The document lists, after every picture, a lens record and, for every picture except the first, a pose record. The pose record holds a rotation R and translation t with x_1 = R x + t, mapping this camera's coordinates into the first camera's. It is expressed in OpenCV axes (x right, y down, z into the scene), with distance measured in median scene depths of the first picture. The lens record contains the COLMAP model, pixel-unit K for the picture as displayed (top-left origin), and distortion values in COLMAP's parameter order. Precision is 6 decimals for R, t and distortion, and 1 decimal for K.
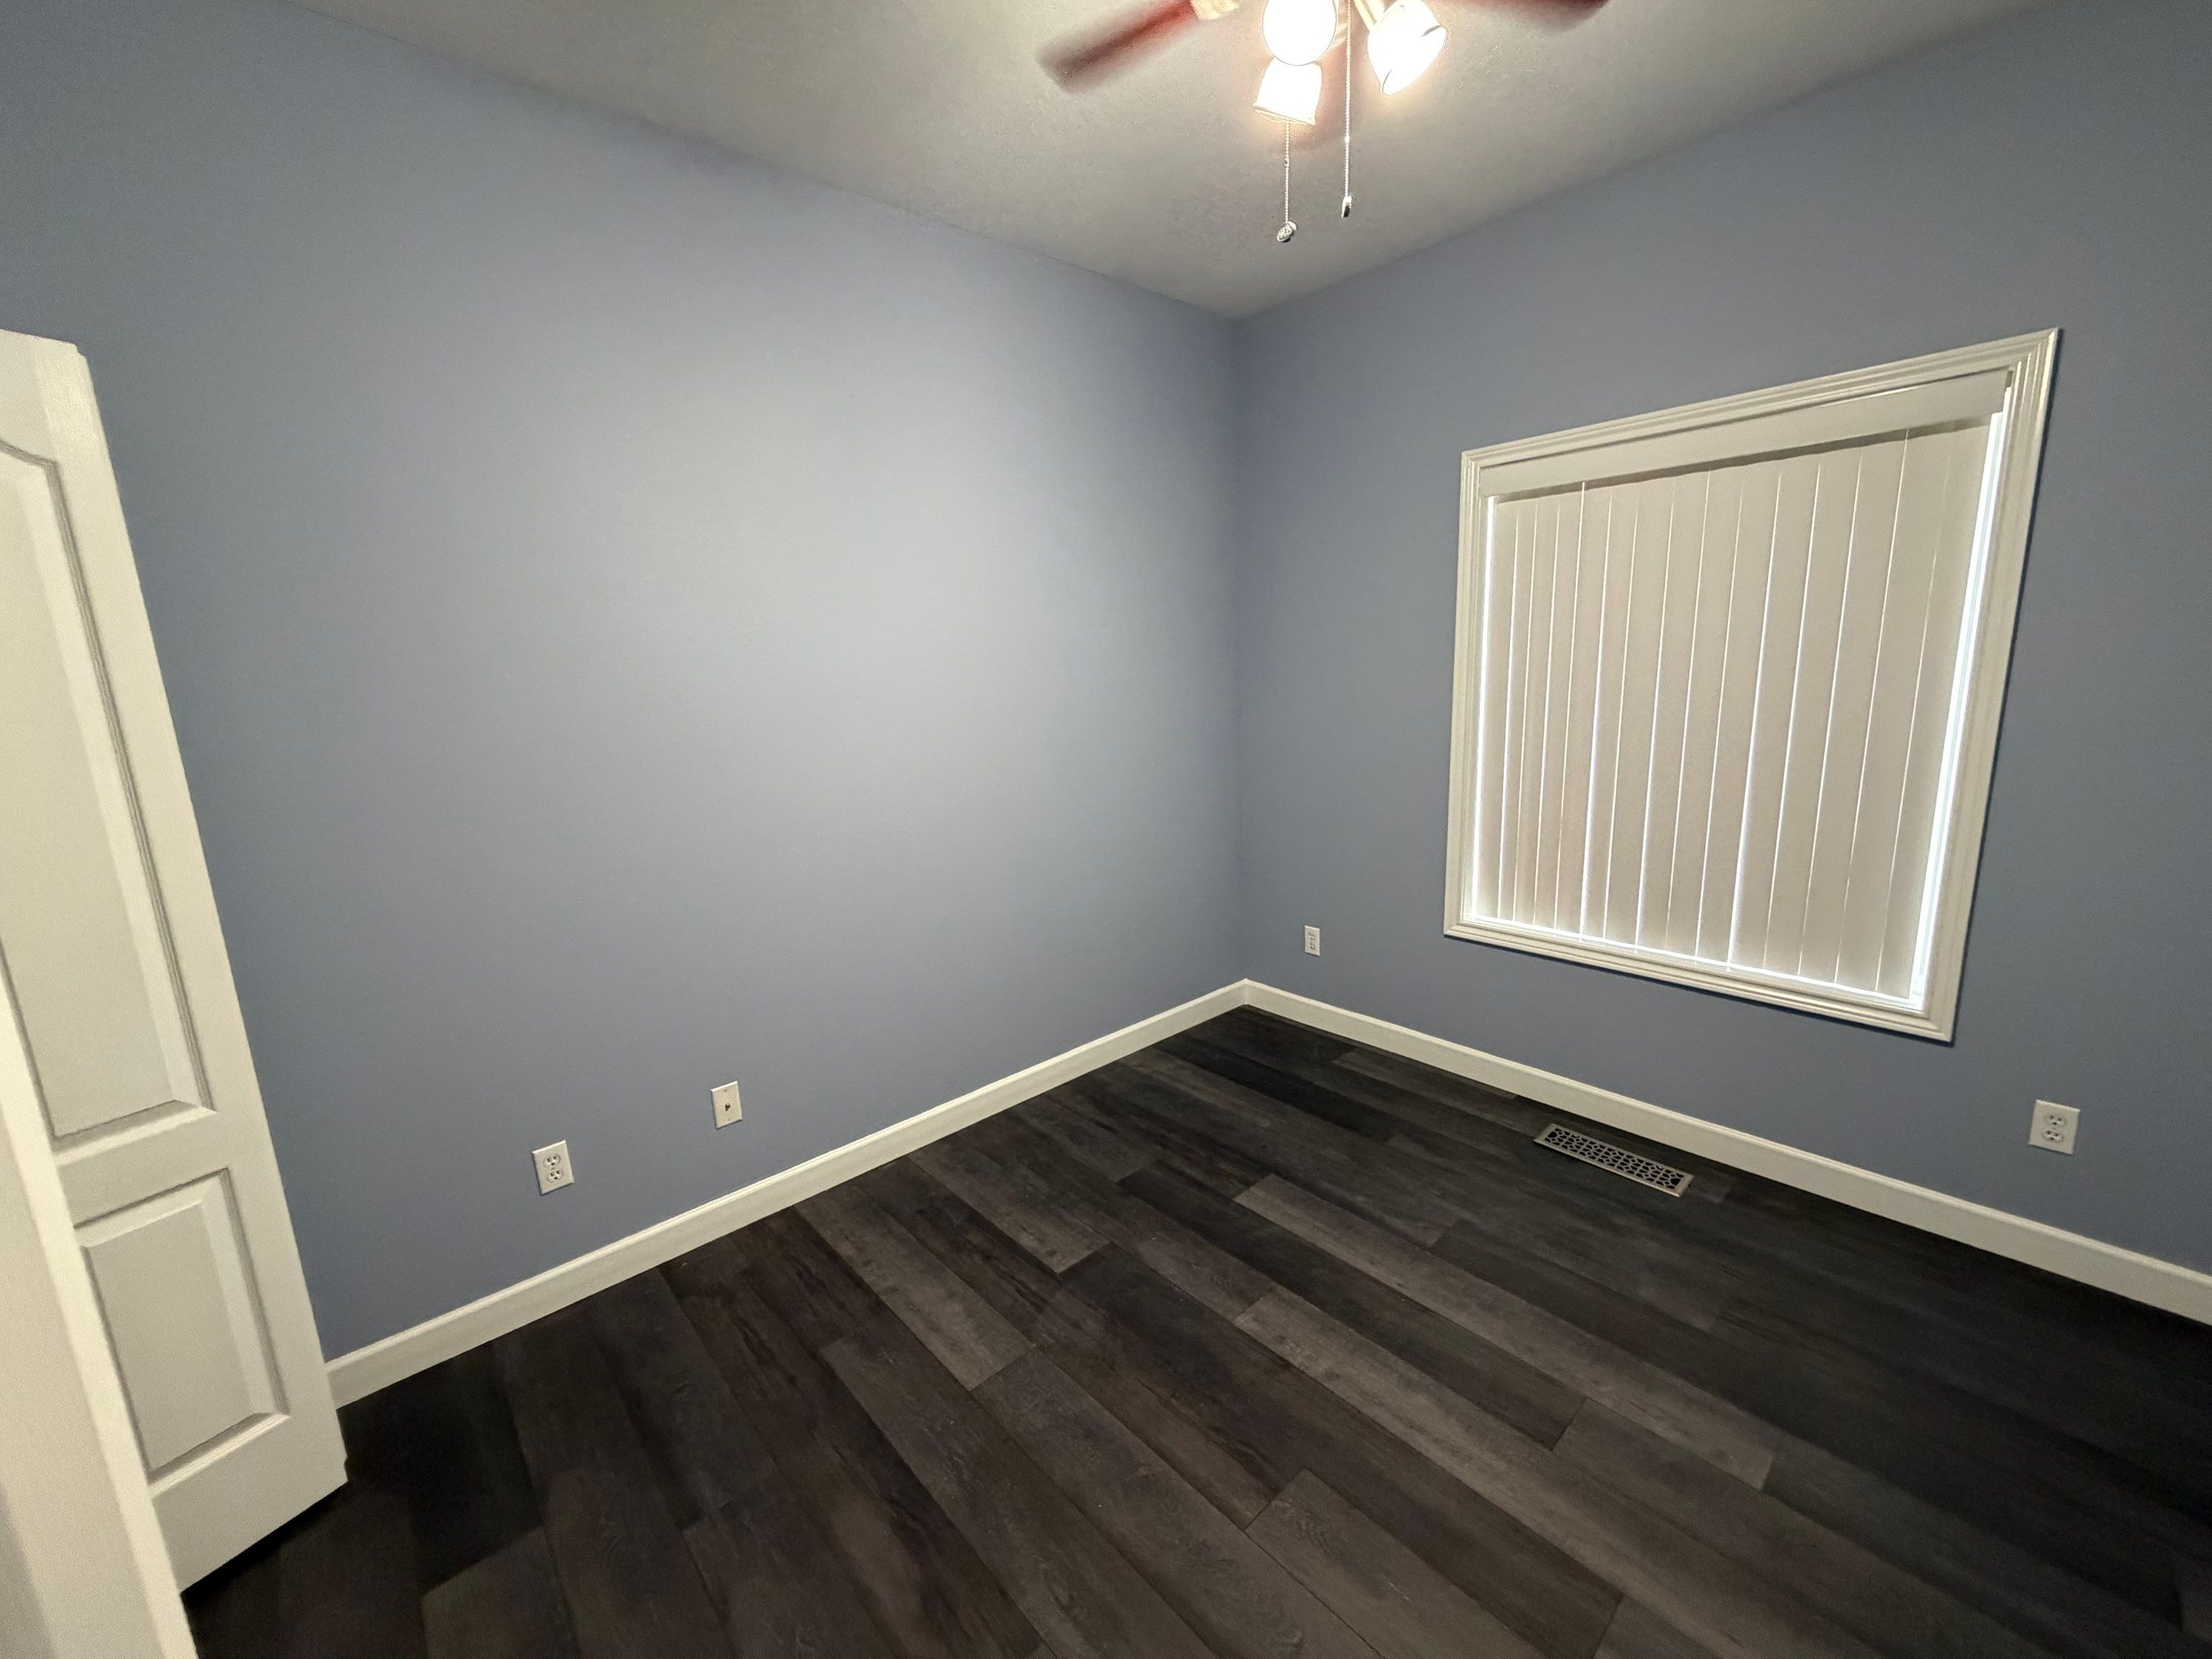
lens RADIAL K [[874.5, 0, 1097.8], [0, 874.5, 827.5], [0, 0, 1]] dist [-0.010951, 0.005140]
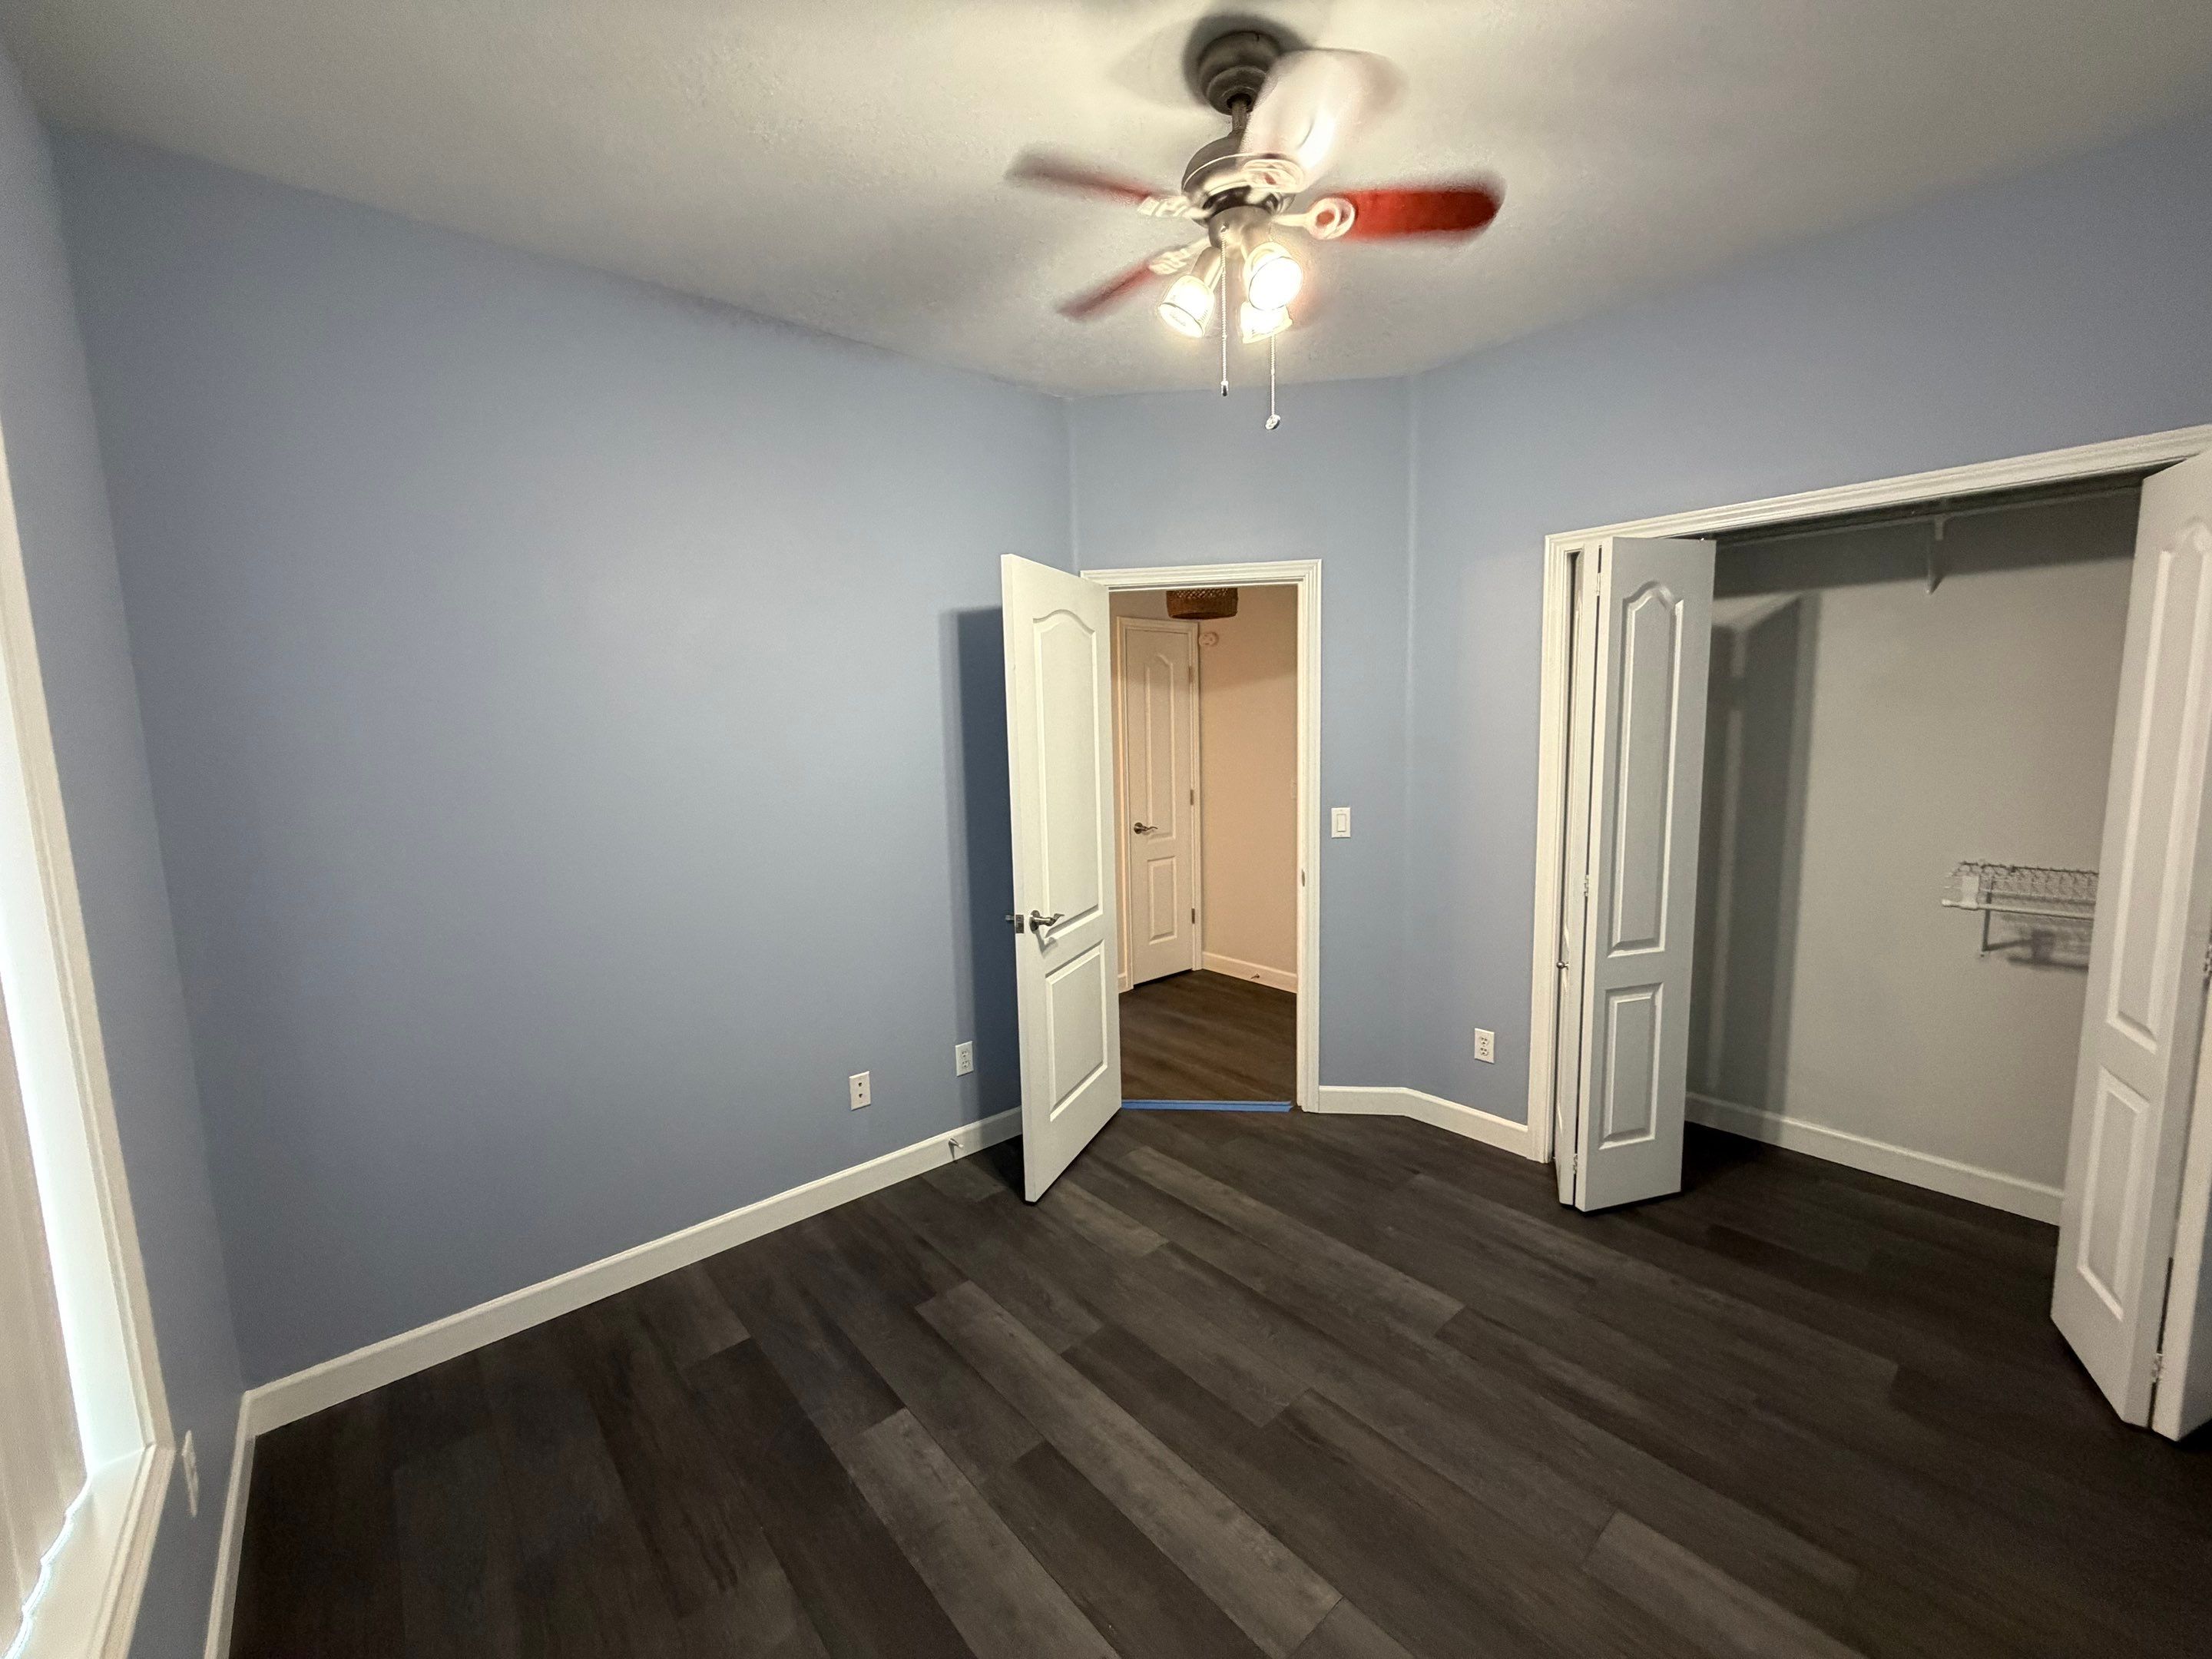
lens RADIAL K [[874.5, 0, 1097.8], [0, 874.5, 827.5], [0, 0, 1]] dist [-0.010951, 0.005140]
pose [[-0.997639, 0.064634, 0.023192, 0.361404], [0.068623, 0.950753, 0.302256, -0.384670], [-0.002514, 0.303134, -0.952945, 1.793553]]
